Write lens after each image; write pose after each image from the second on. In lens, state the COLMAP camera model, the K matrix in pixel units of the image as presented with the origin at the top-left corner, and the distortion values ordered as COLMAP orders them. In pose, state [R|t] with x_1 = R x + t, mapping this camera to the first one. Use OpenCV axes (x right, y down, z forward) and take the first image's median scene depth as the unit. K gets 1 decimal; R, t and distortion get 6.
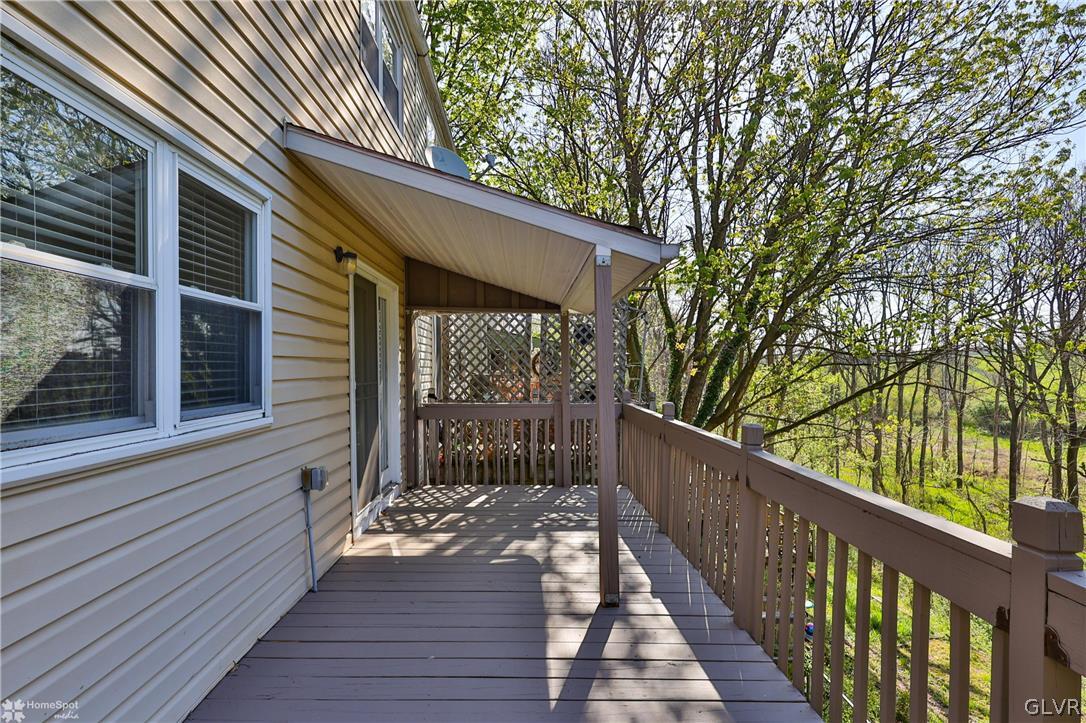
lens RADIAL K [[533.0, 0, 543.1], [0, 533.0, 362.5], [0, 0, 1]] dist [0.001450, 0.000631]
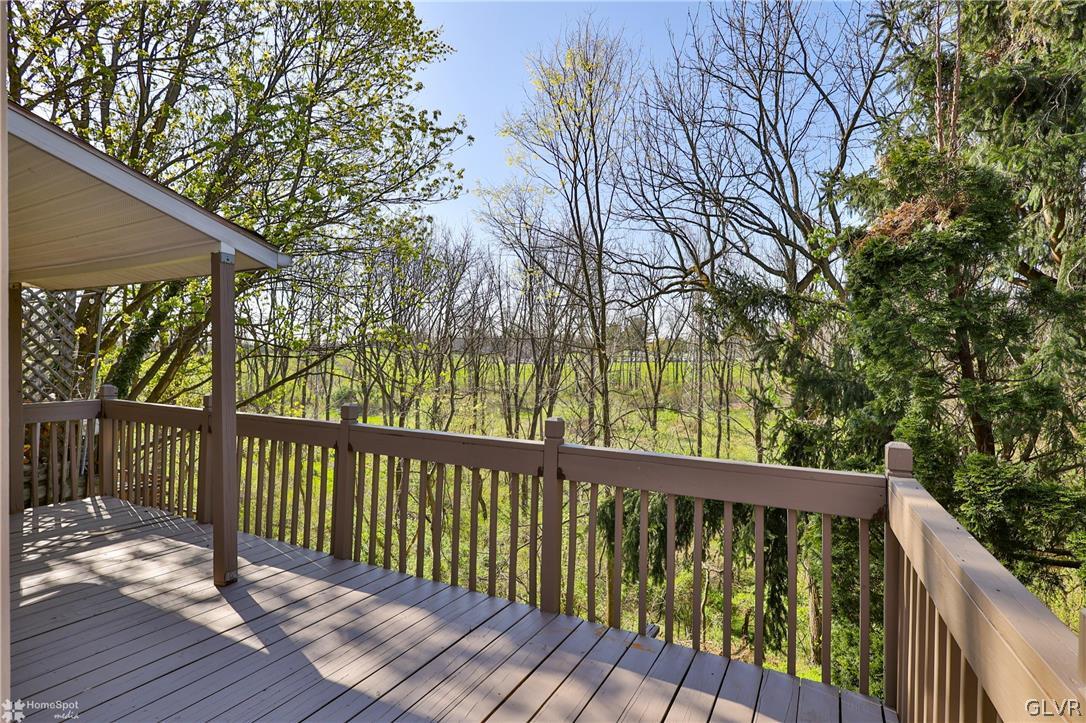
lens RADIAL K [[533.0, 0, 541.7], [0, 533.0, 362.0], [0, 0, 1]] dist [0.001450, 0.000631]
pose [[0.488768, 0.006535, 0.872389, -0.392056], [-0.020886, 0.999773, 0.004213, -0.003193], [-0.872164, -0.020280, 0.488794, -0.045346]]
